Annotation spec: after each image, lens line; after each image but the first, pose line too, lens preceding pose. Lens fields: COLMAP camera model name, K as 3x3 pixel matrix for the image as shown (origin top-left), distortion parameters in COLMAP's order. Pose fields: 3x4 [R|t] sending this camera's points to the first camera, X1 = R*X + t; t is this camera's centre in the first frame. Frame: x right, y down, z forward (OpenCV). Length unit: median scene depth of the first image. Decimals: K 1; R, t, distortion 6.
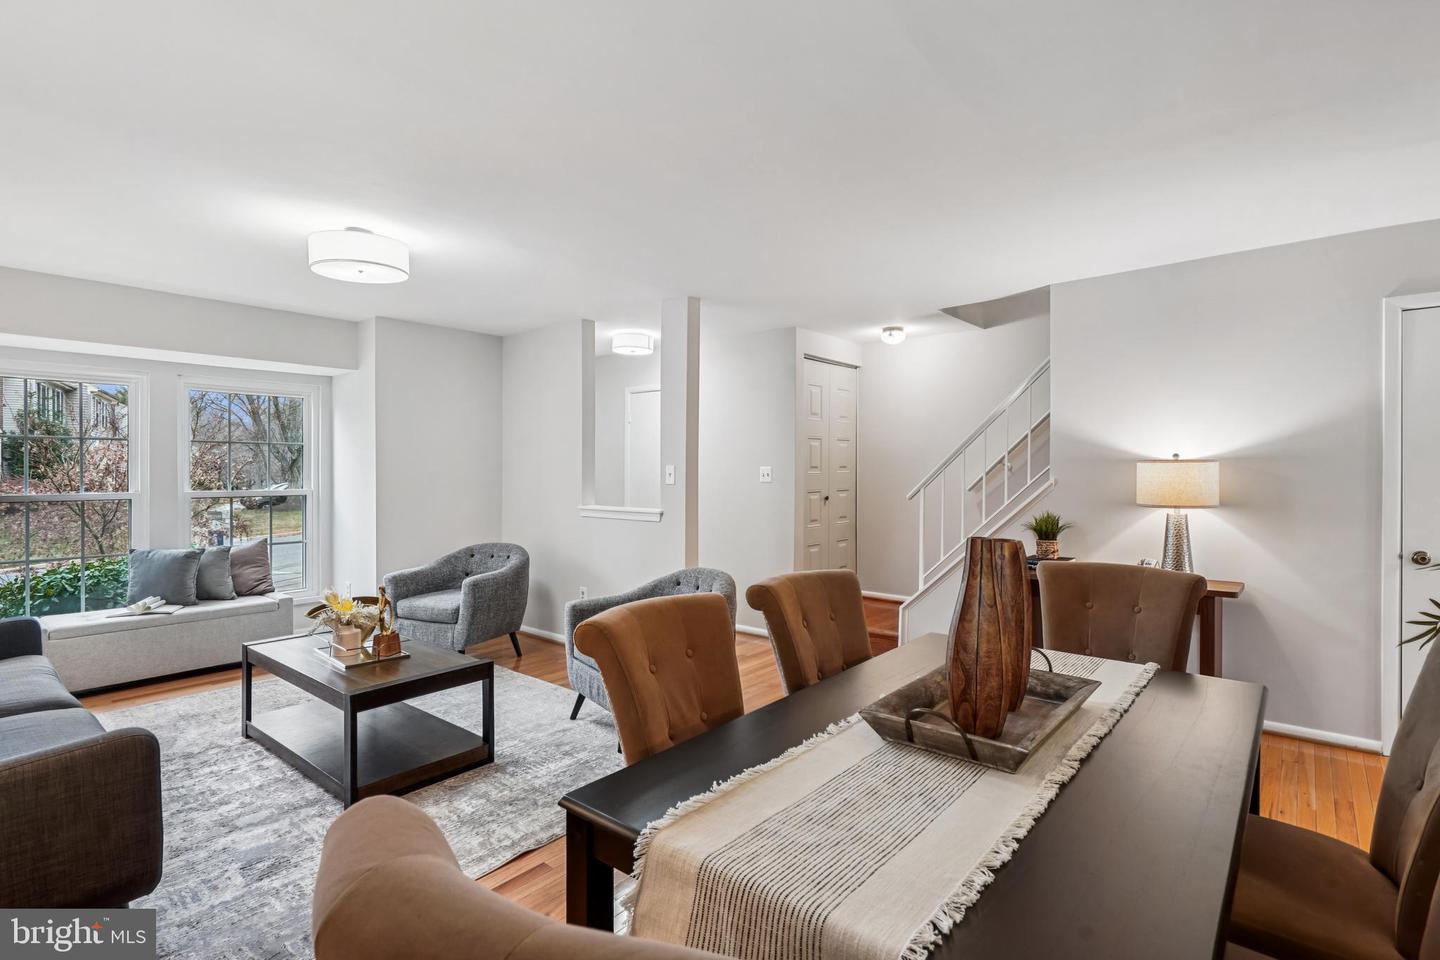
lens RADIAL K [[670.4, 0, 729.0], [0, 670.4, 468.8], [0, 0, 1]] dist [-0.005827, 0.002305]
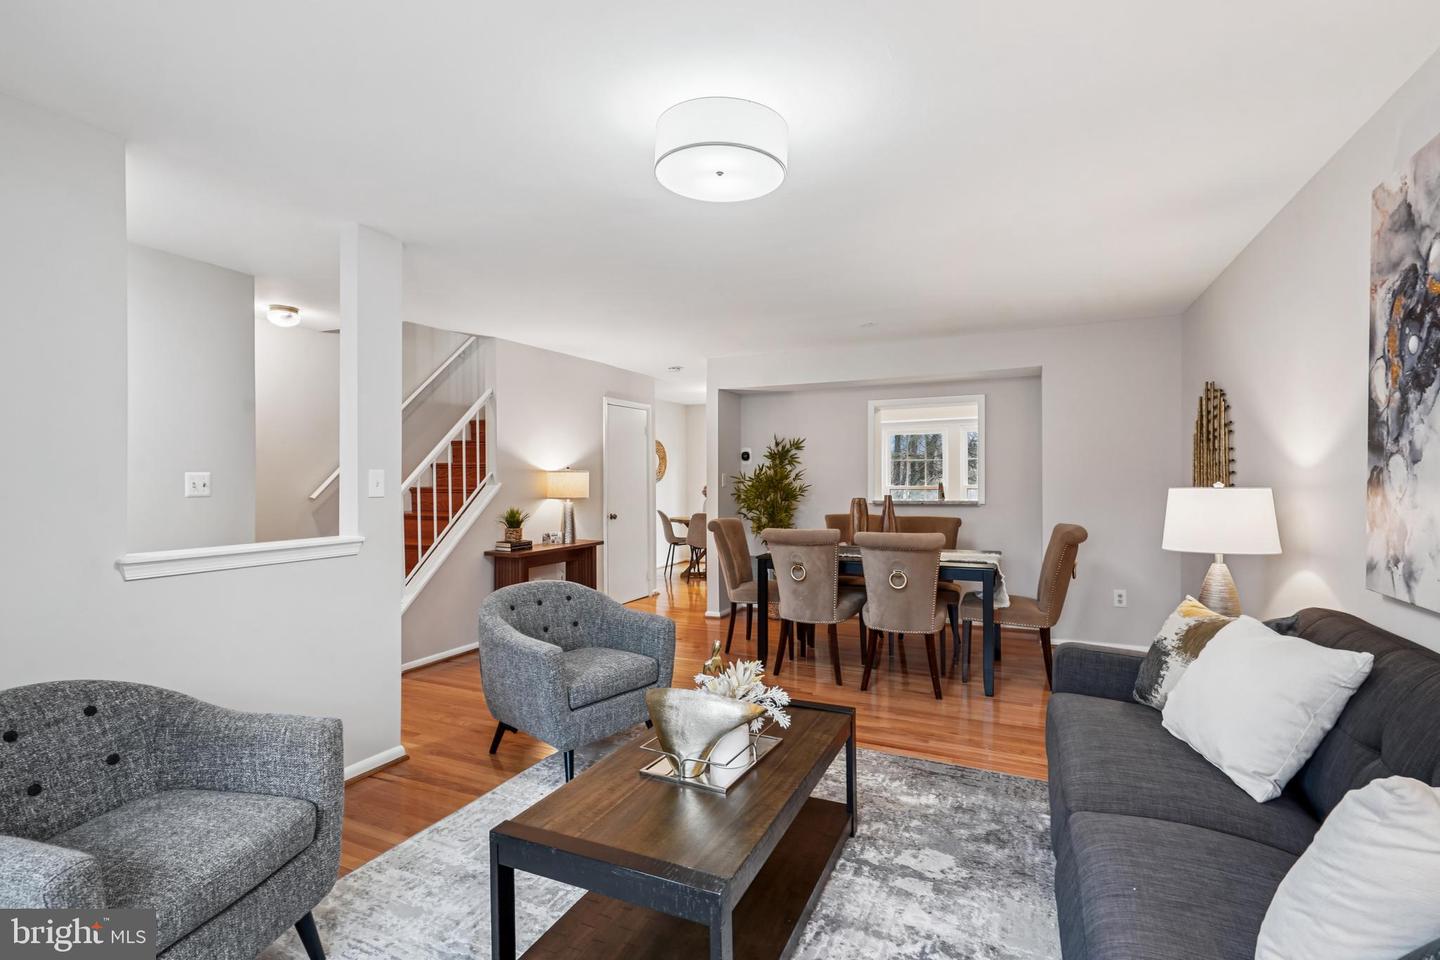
lens RADIAL K [[670.4, 0, 722.9], [0, 670.4, 487.5], [0, 0, 1]] dist [-0.005827, 0.002305]
pose [[-0.247430, -0.013971, 0.968805, -0.967186], [-0.001507, 0.999900, 0.014035, 0.003843], [-0.968905, 0.002013, -0.247427, 0.948289]]
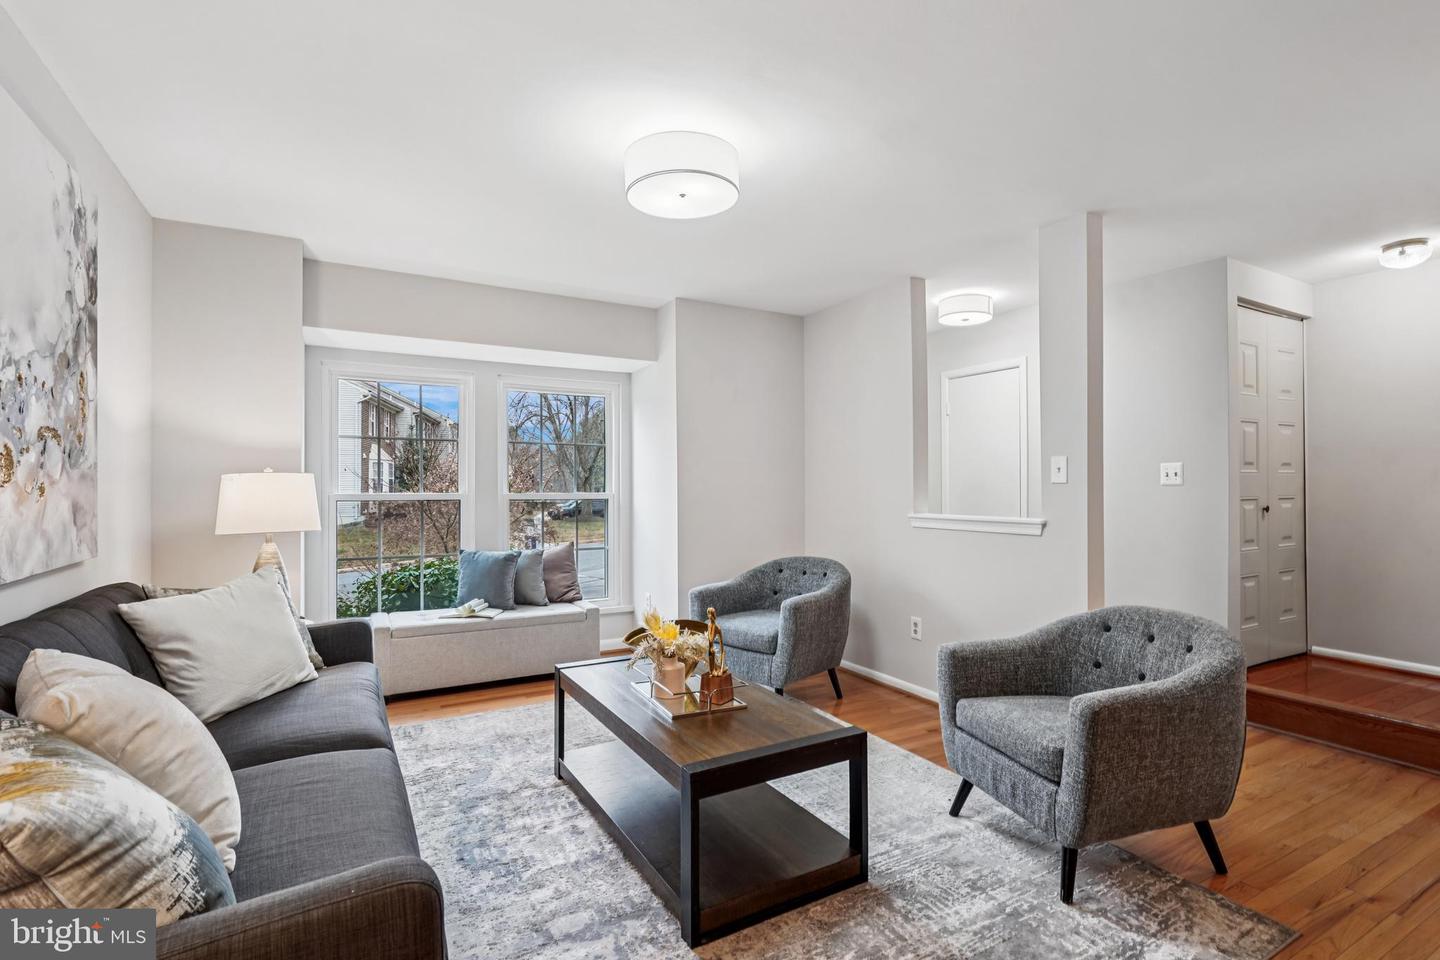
lens RADIAL K [[670.4, 0, 716.4], [0, 670.4, 484.4], [0, 0, 1]] dist [-0.005827, 0.002305]
pose [[0.926782, -0.003589, -0.375583, -0.183555], [0.002700, 0.999992, -0.002894, 0.029798], [0.375591, 0.001668, 0.926784, 0.243458]]
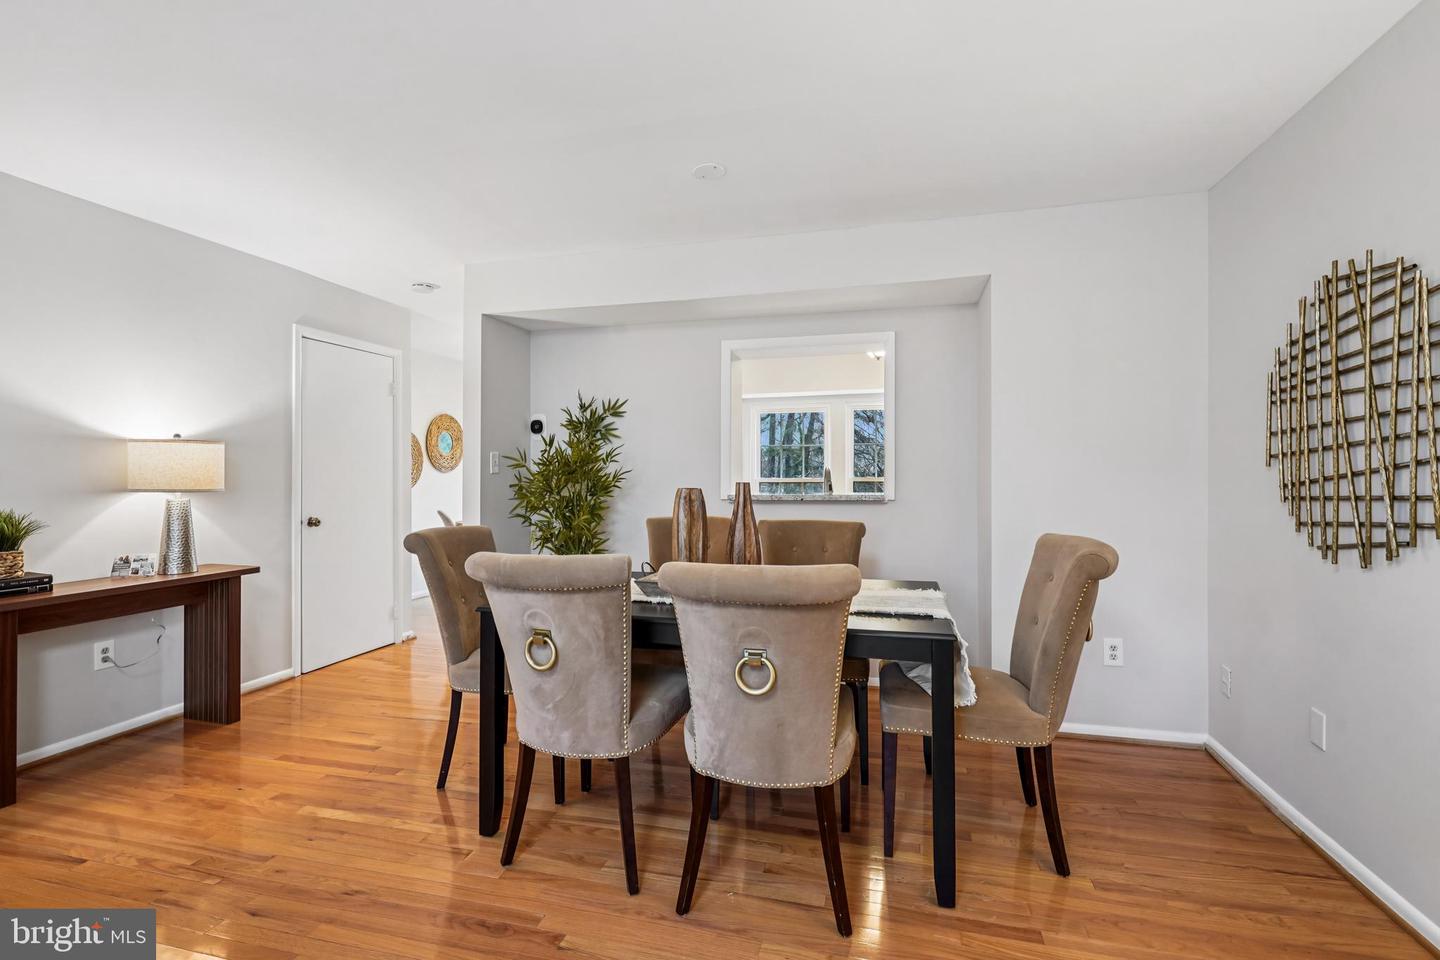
lens RADIAL K [[670.4, 0, 717.5], [0, 670.4, 475.0], [0, 0, 1]] dist [-0.005827, 0.002305]
pose [[-0.409050, 0.000184, 0.912512, -0.434555], [-0.005168, 0.999983, -0.002518, 0.029197], [-0.912497, -0.005746, -0.409043, 0.638534]]
